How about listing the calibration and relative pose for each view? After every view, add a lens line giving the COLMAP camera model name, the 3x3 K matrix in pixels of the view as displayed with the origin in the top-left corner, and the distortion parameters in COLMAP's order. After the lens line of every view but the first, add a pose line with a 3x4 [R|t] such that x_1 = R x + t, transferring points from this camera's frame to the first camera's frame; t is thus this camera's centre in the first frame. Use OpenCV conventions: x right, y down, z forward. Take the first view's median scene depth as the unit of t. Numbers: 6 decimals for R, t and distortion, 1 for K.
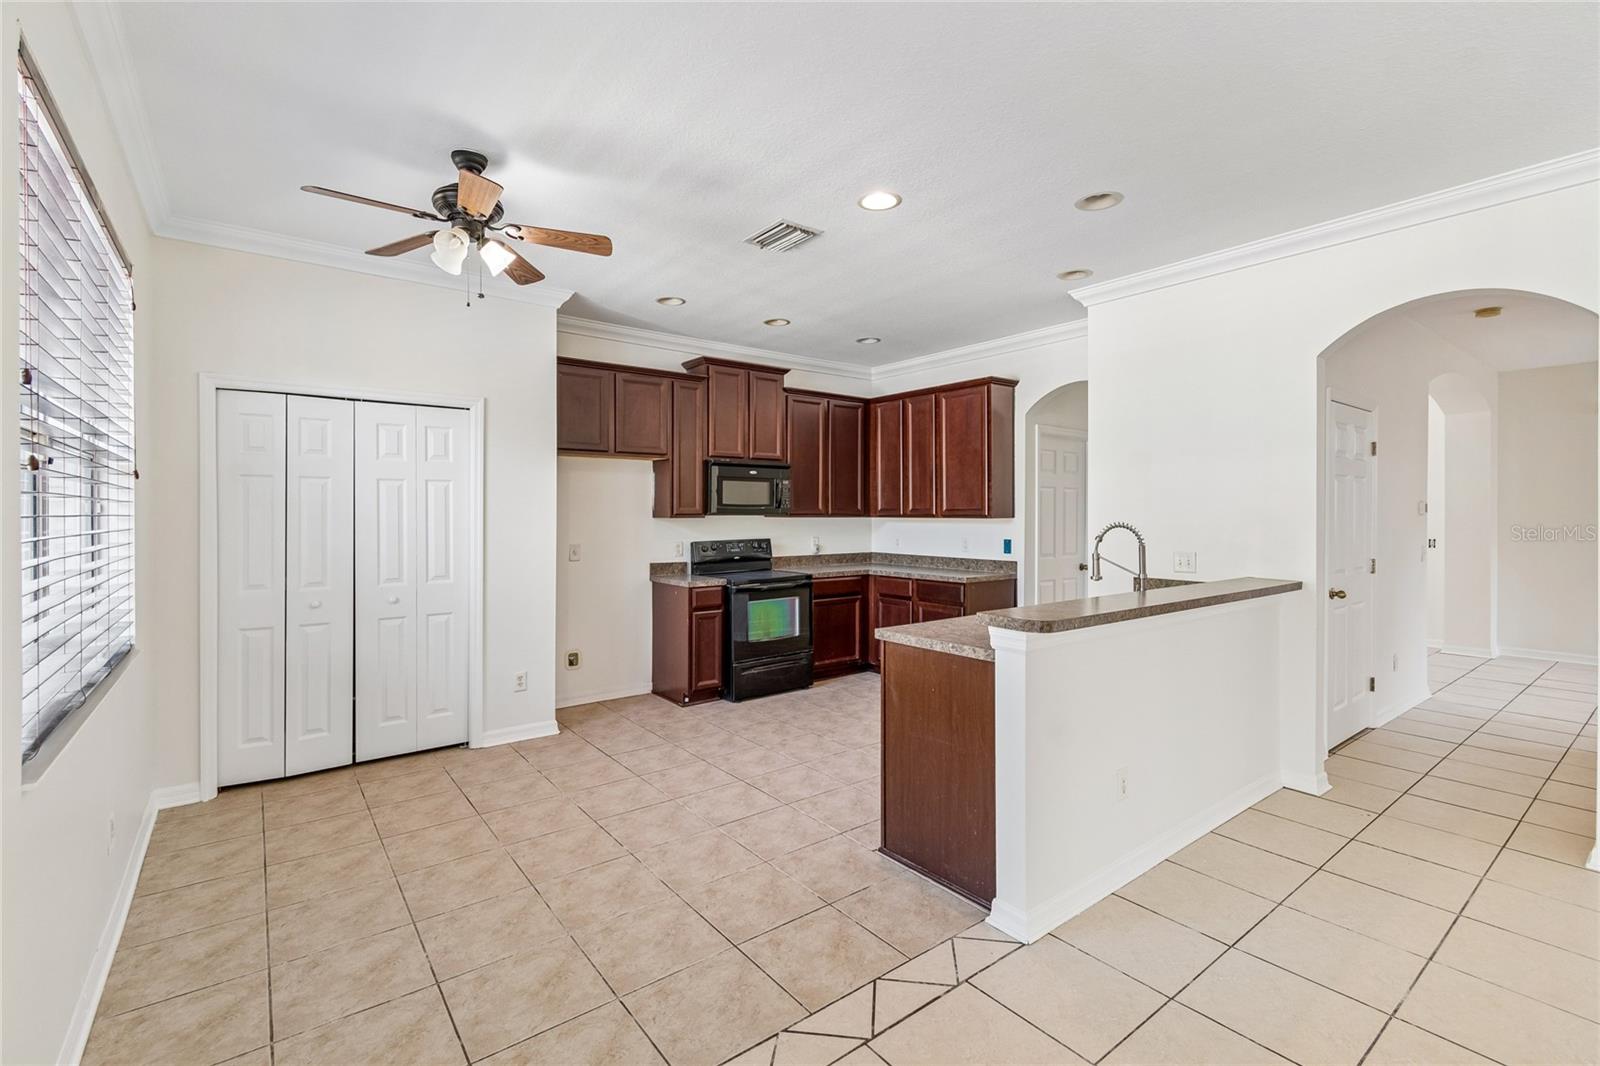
lens RADIAL K [[713.2, 0, 804.1], [0, 713.2, 513.5], [0, 0, 1]] dist [0.006563, -0.003187]
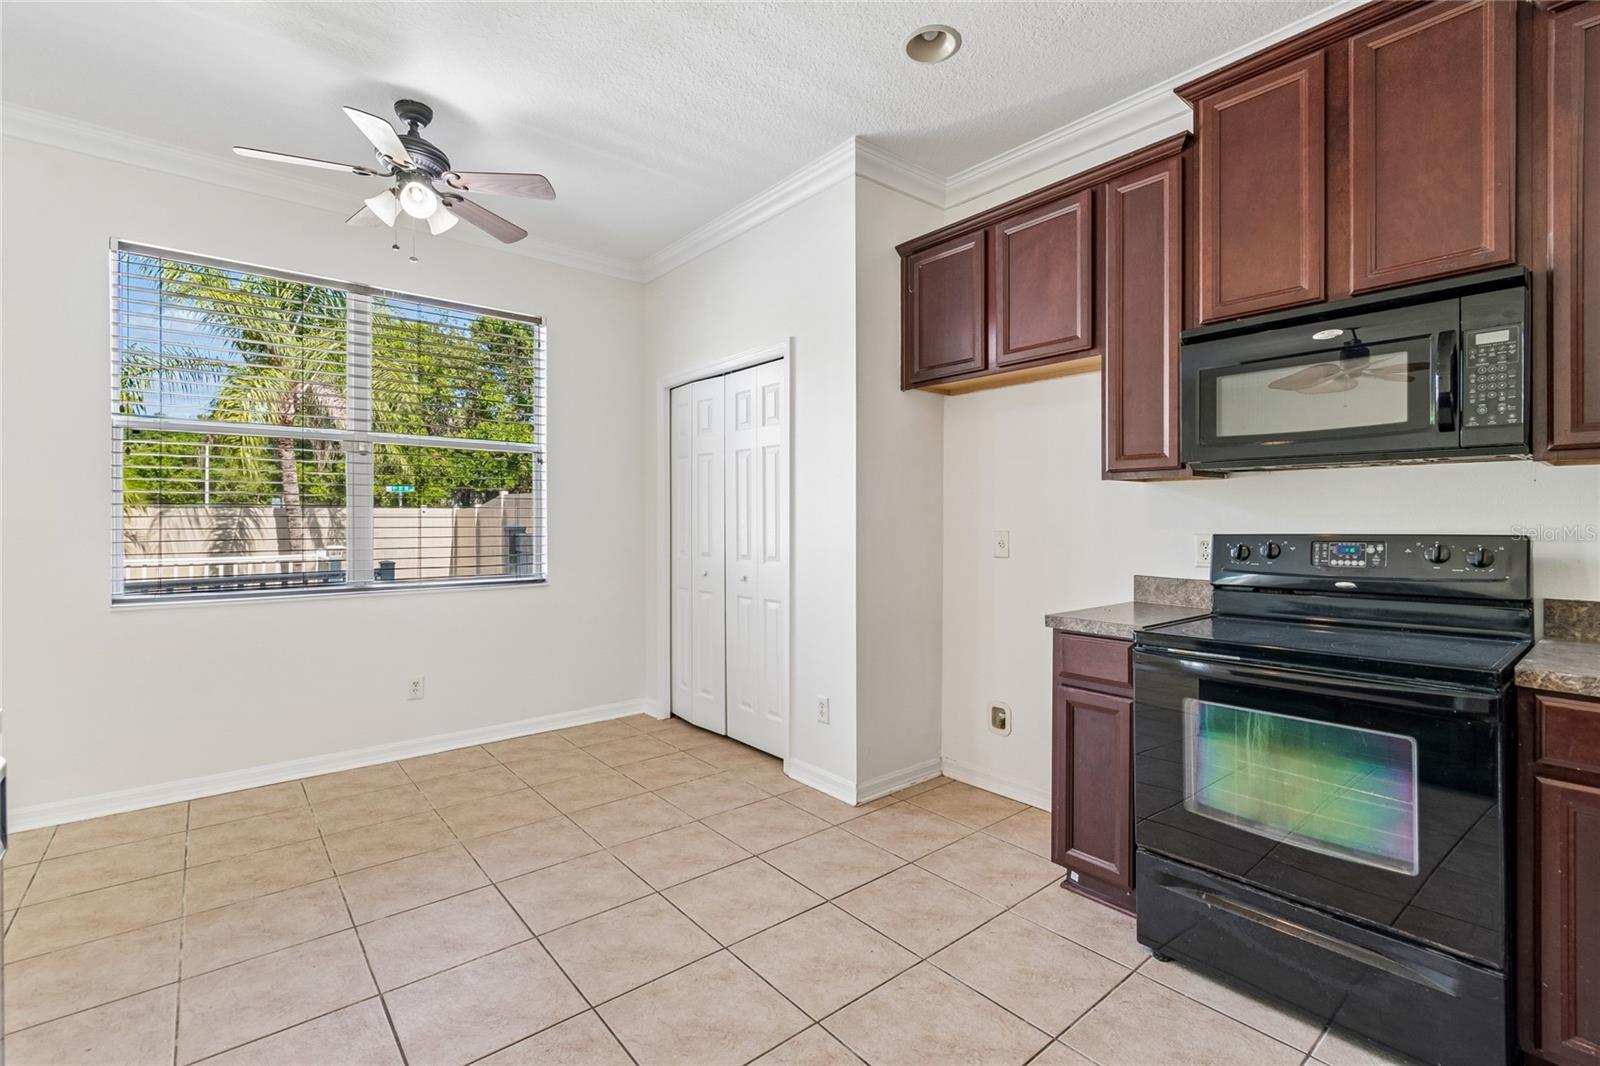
lens RADIAL K [[713.2, 0, 801.9], [0, 713.2, 518.2], [0, 0, 1]] dist [0.006563, -0.003187]
pose [[0.032865, -0.000949, -0.999459, 0.284329], [-0.000587, 0.999999, -0.000969, 0.033208], [0.999460, 0.000618, 0.032865, 0.806522]]
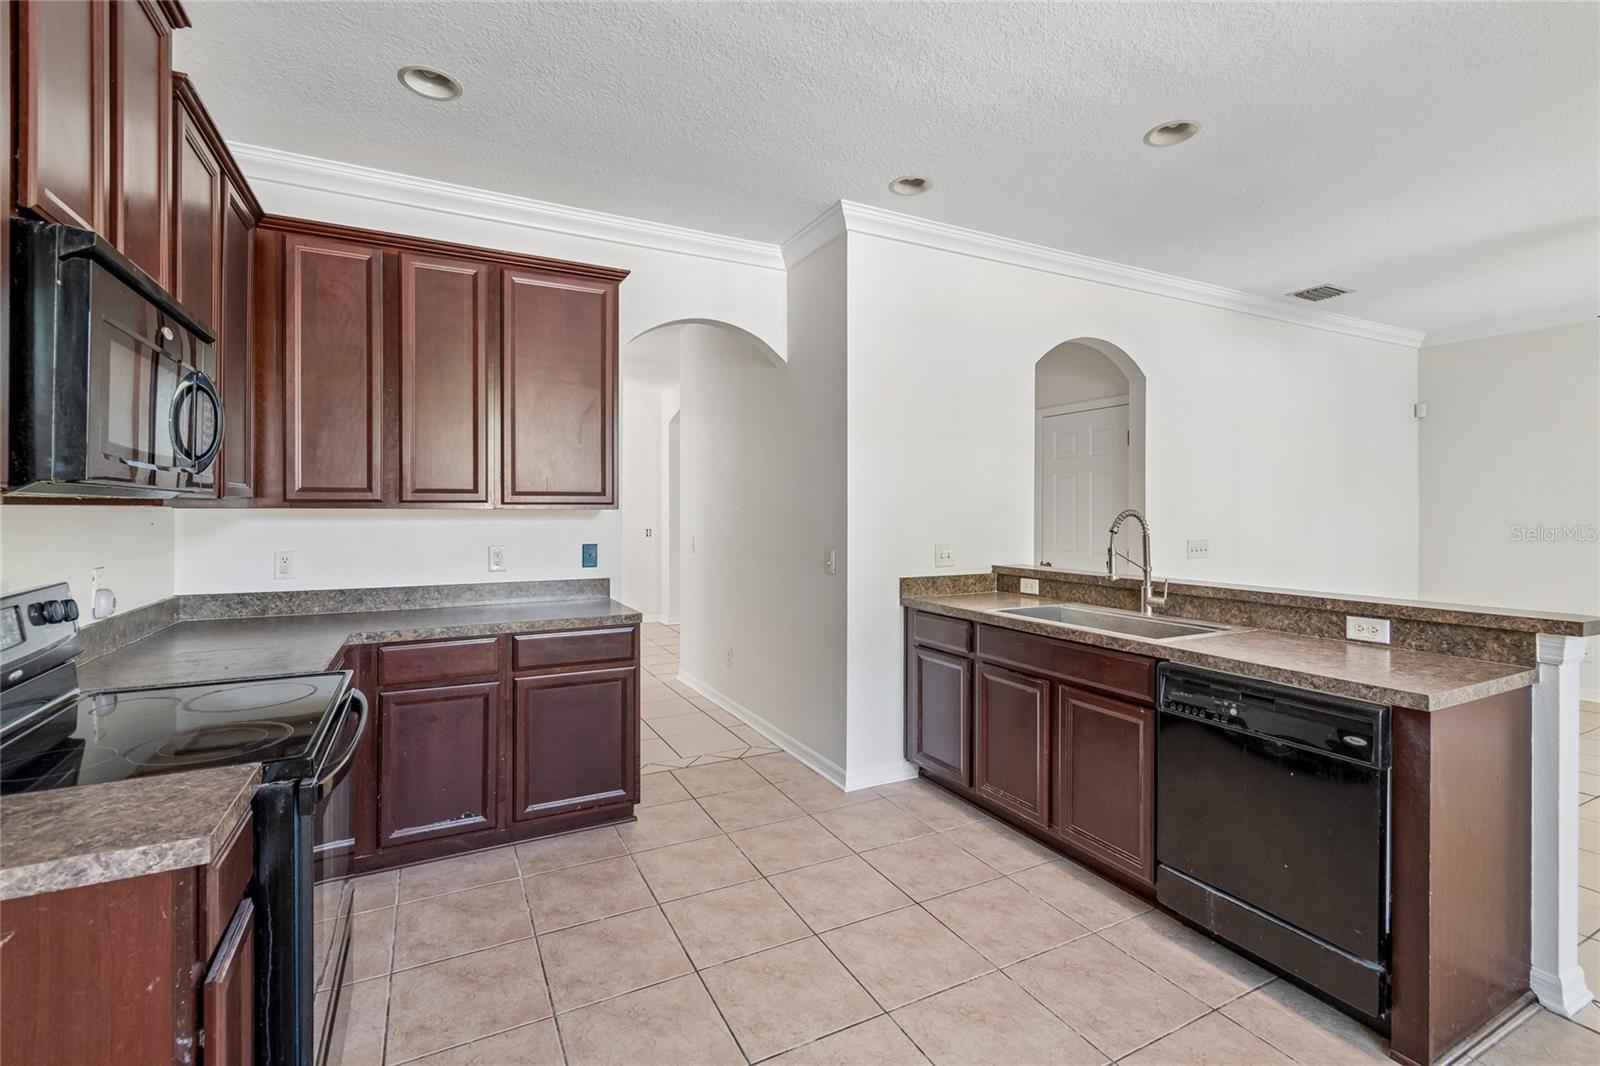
lens RADIAL K [[713.2, 0, 798.2], [0, 713.2, 511.3], [0, 0, 1]] dist [0.006563, -0.003187]
pose [[0.189236, -0.001396, 0.981931, -0.312594], [0.000440, 0.999999, 0.001337, 0.008376], [-0.981932, 0.000179, 0.189236, 0.786908]]
